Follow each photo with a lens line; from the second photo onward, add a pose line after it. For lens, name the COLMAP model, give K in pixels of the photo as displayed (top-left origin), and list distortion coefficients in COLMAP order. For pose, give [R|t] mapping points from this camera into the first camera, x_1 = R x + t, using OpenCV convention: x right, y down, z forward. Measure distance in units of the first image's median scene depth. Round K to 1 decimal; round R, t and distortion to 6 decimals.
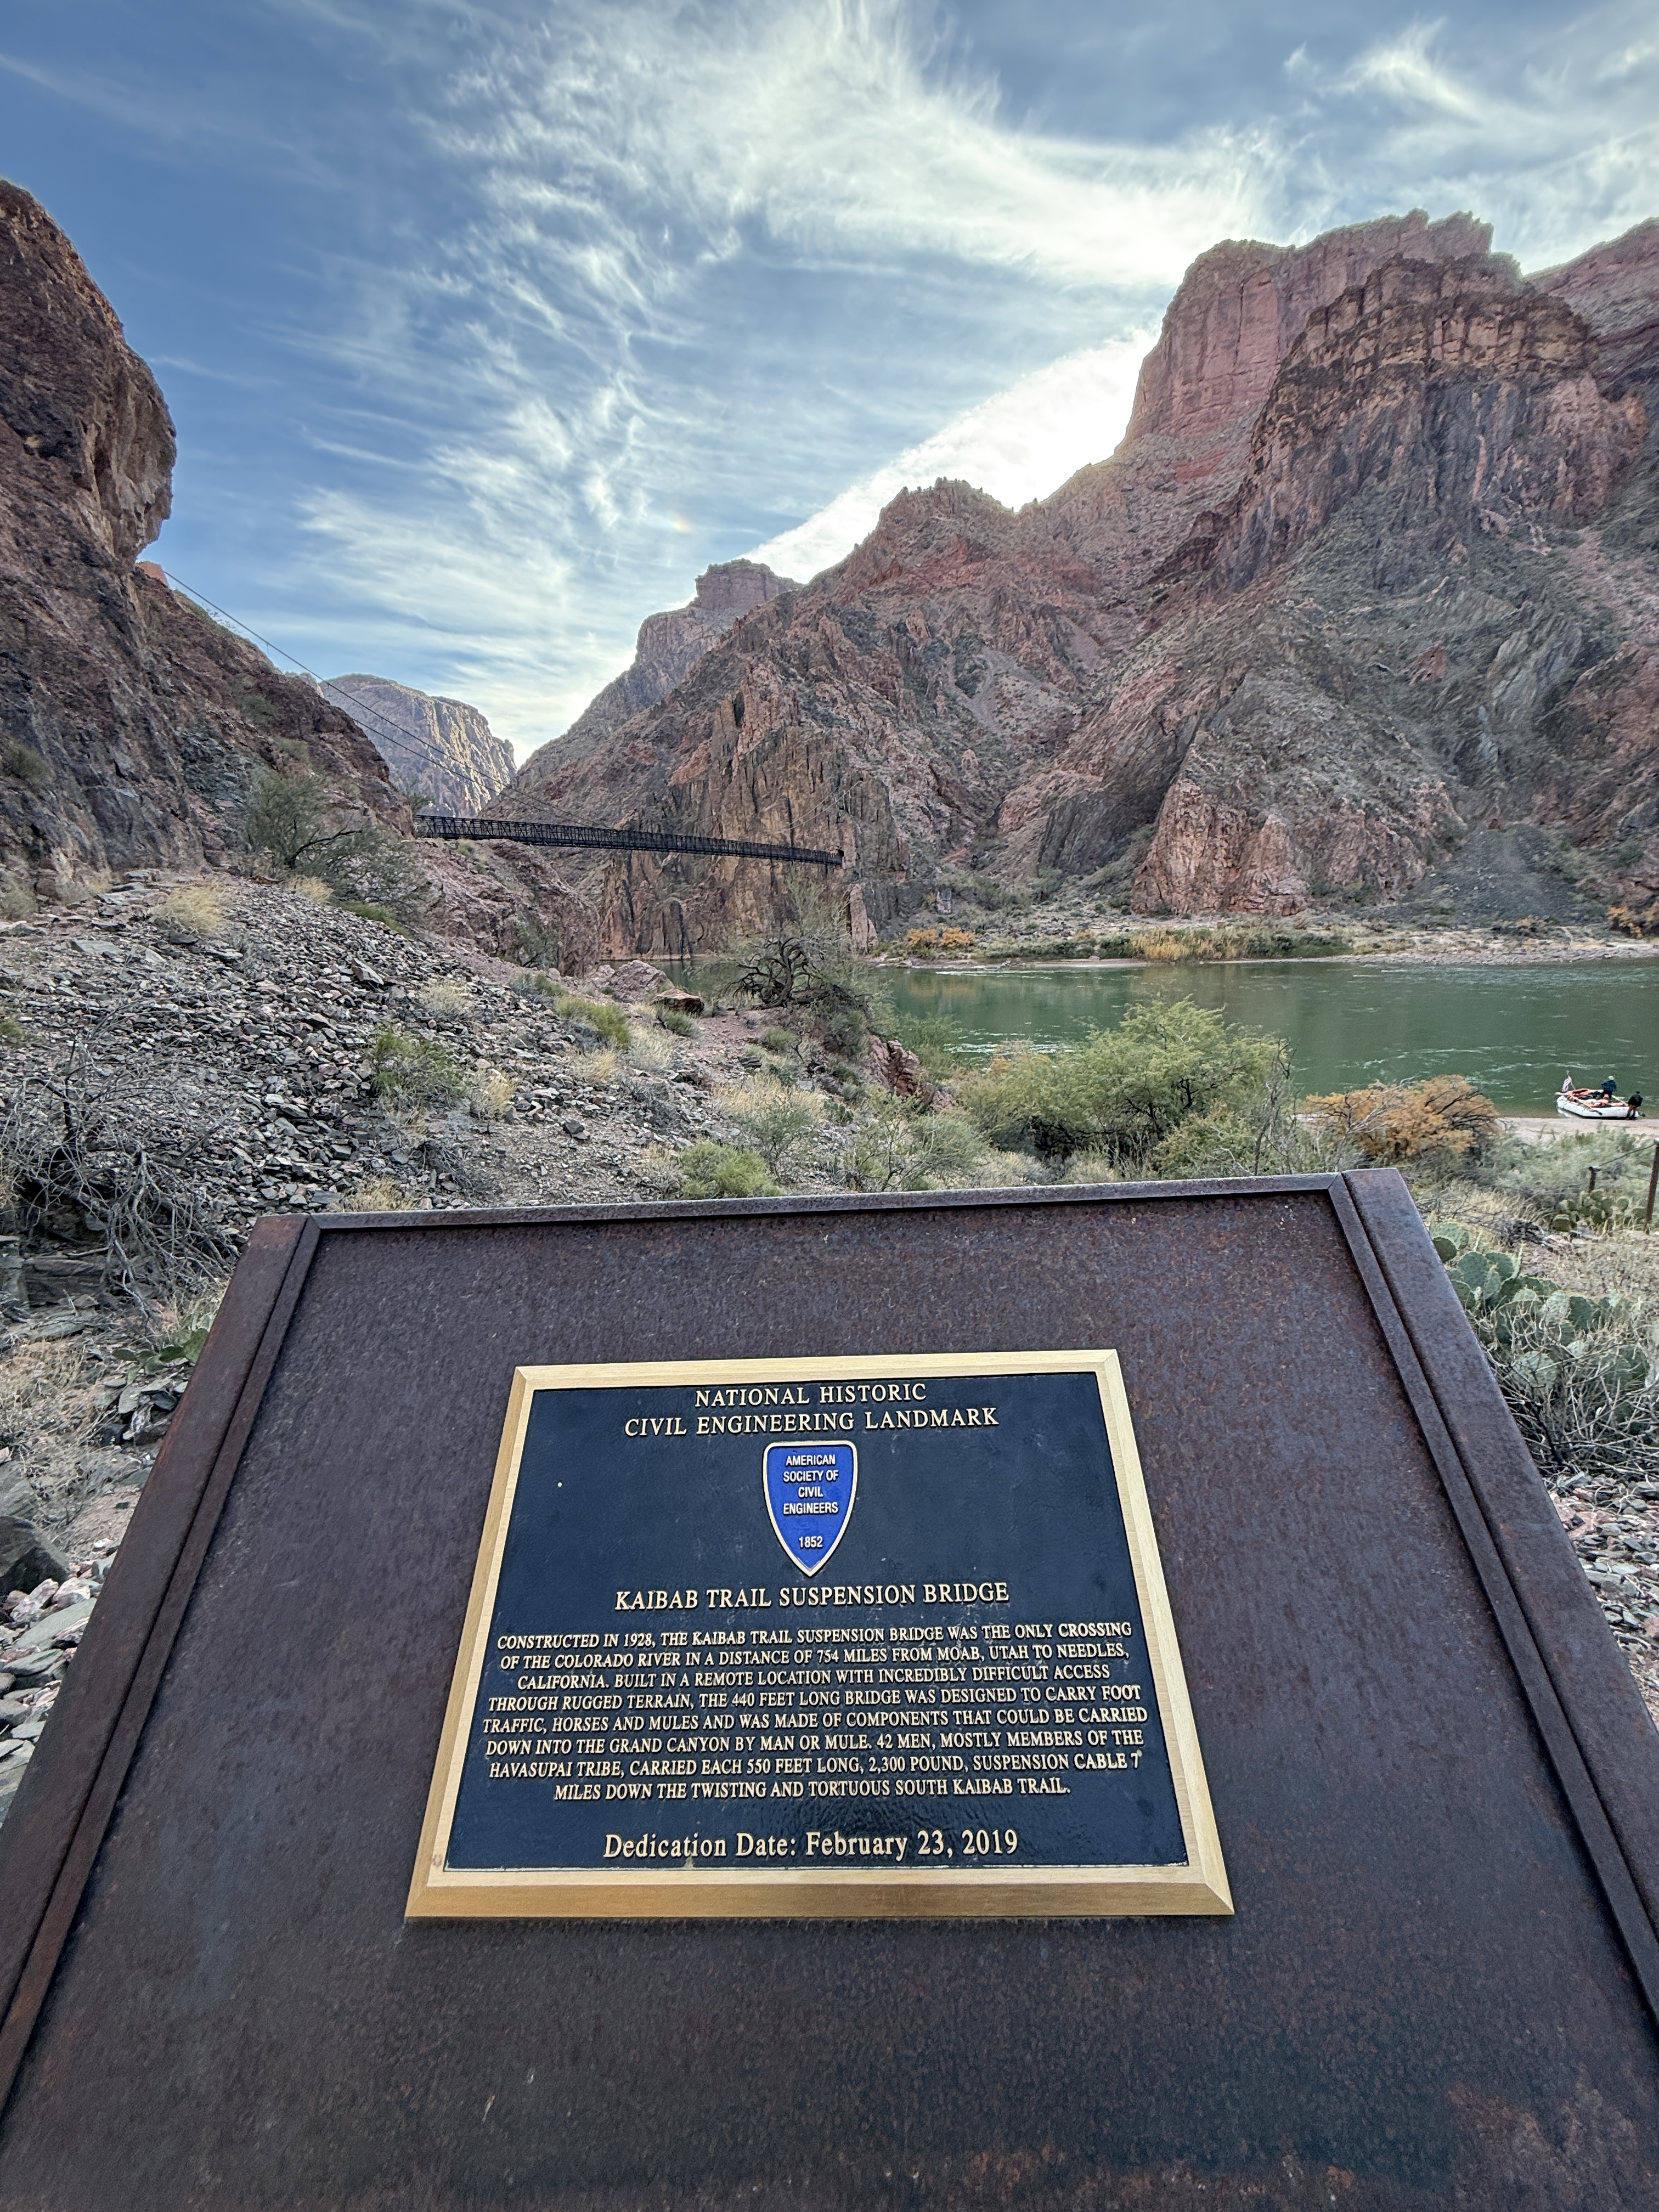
lens RADIAL K [[876.3, 0, 829.6], [0, 876.3, 1096.3], [0, 0, 1]] dist [0.000727, -0.000020]
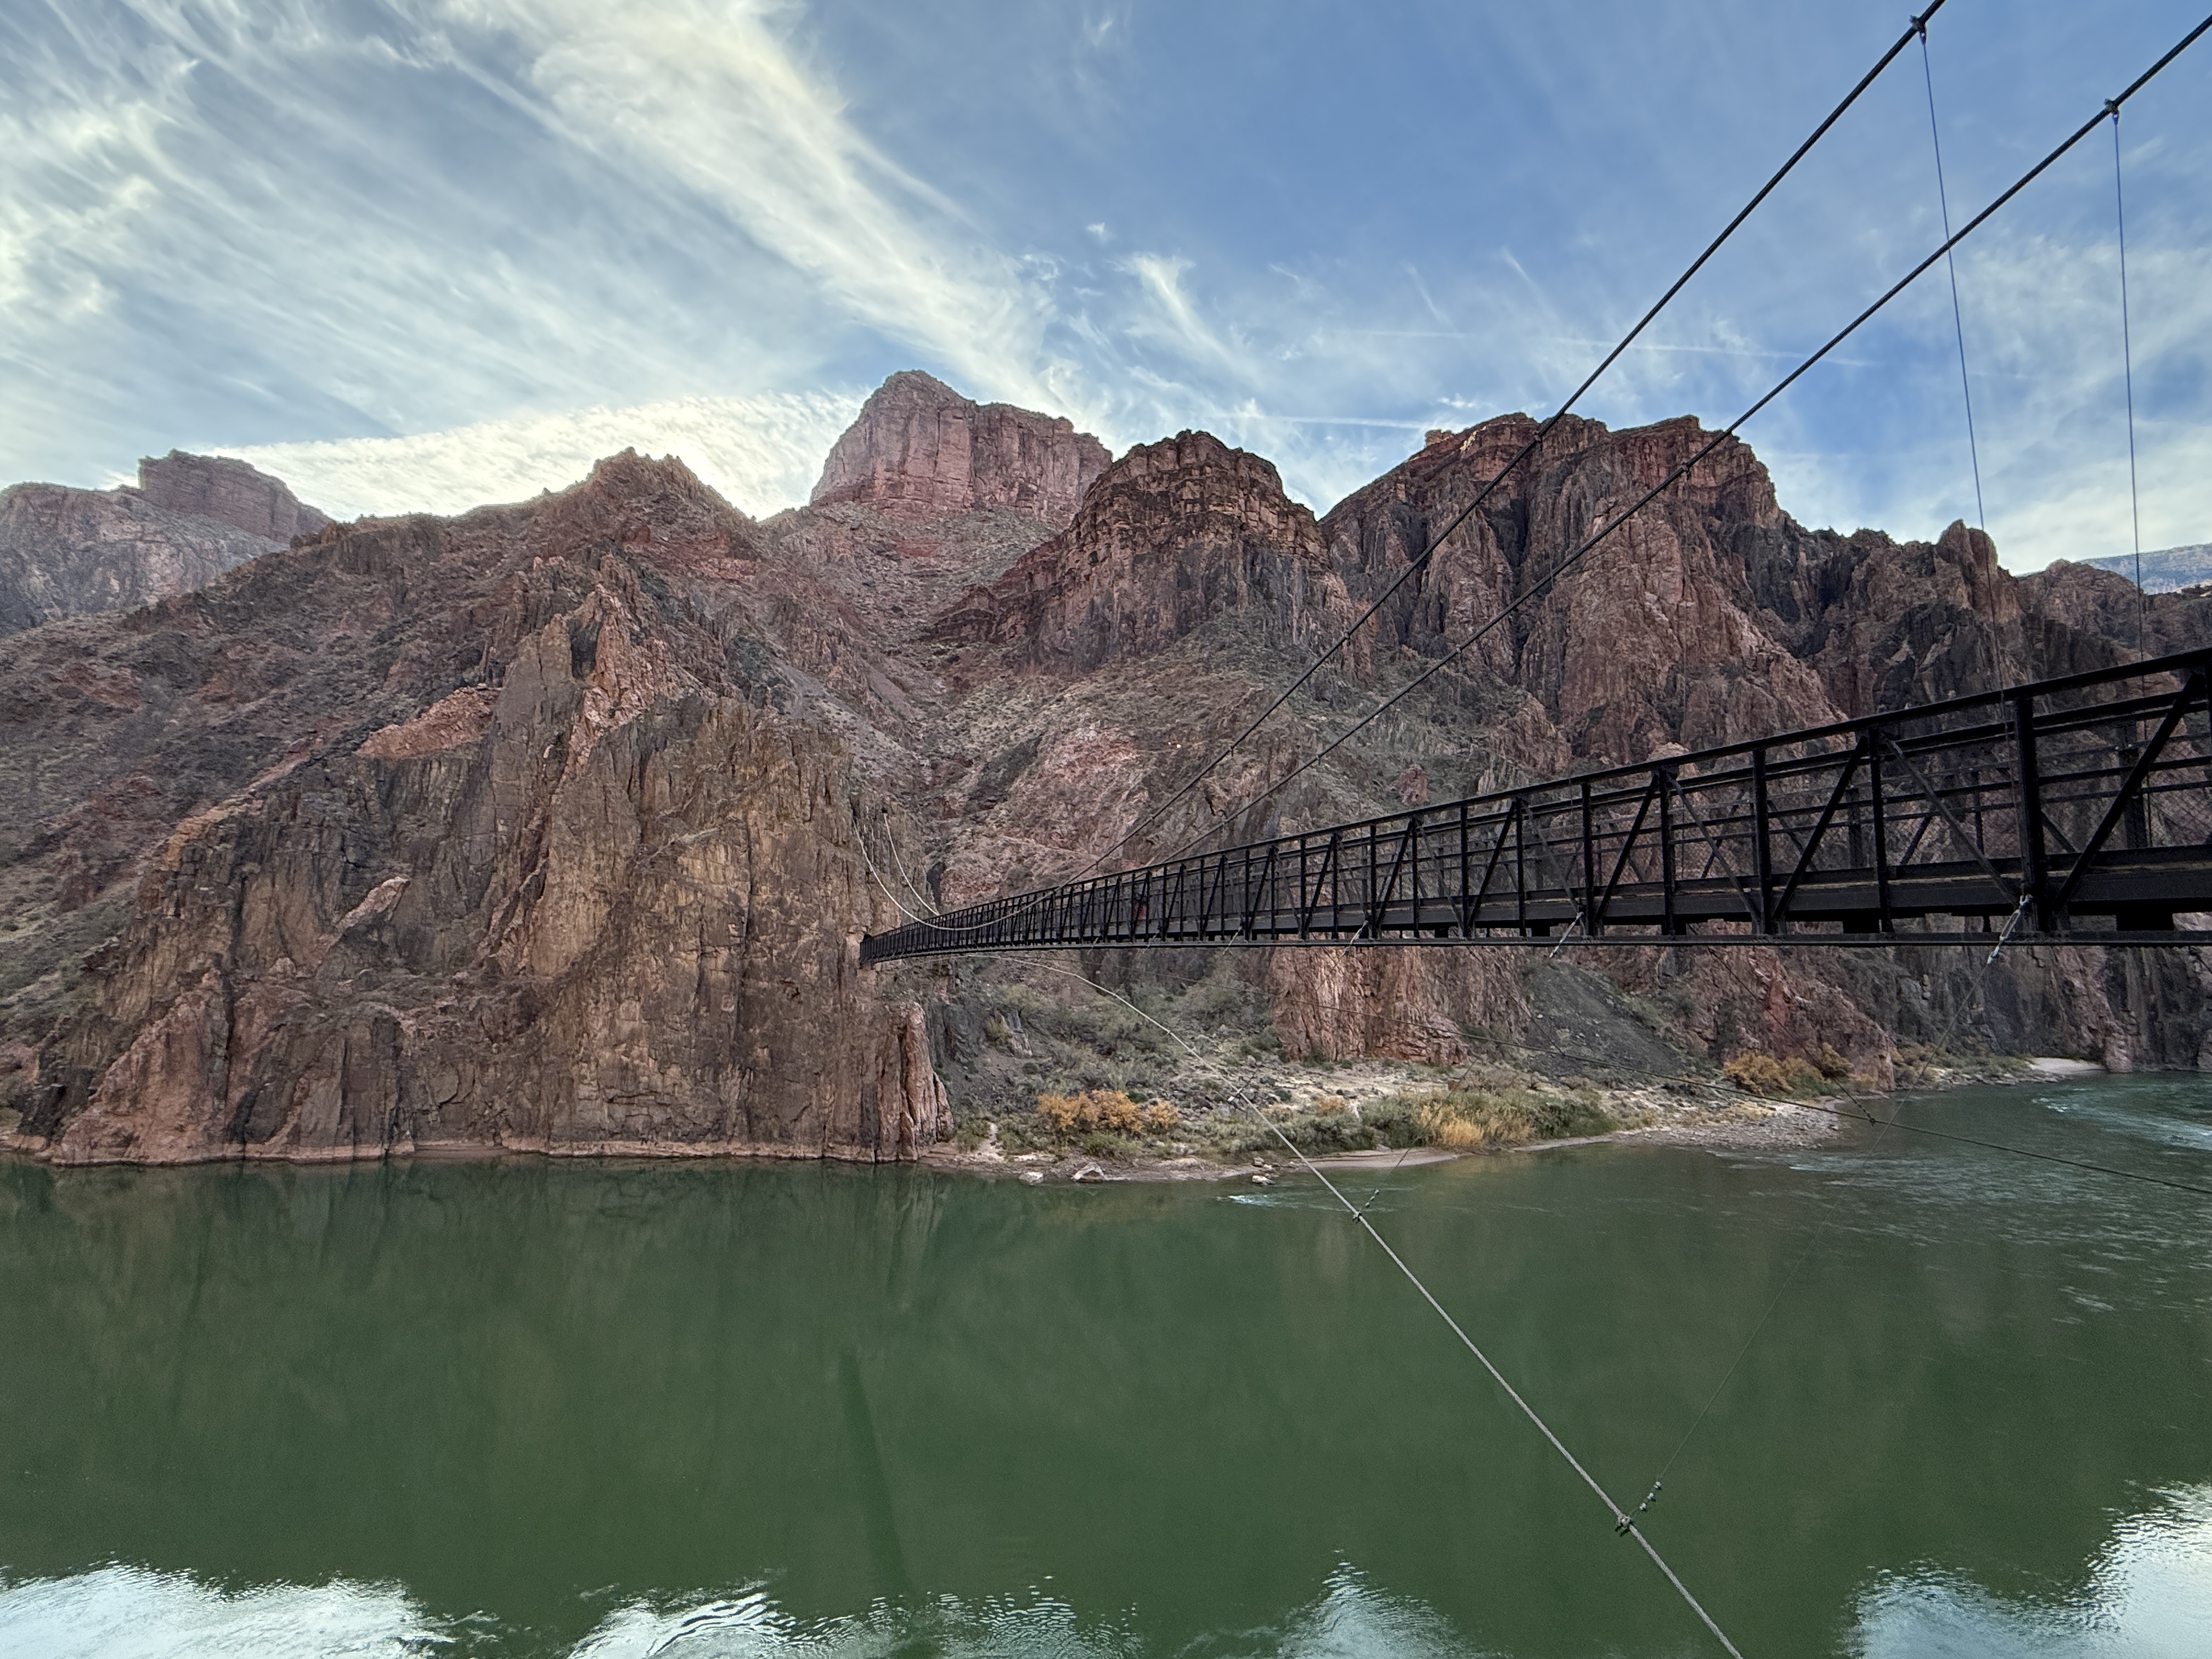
lens RADIAL K [[1039.8, 0, 1106.1], [0, 1039.8, 825.1], [0, 0, 1]] dist [-0.001760, -0.001096]
pose [[0.760837, 0.138849, 0.633915, -0.197755], [0.096901, 0.941582, -0.322542, -0.092012], [-0.641667, 0.306829, 0.702936, 0.324936]]
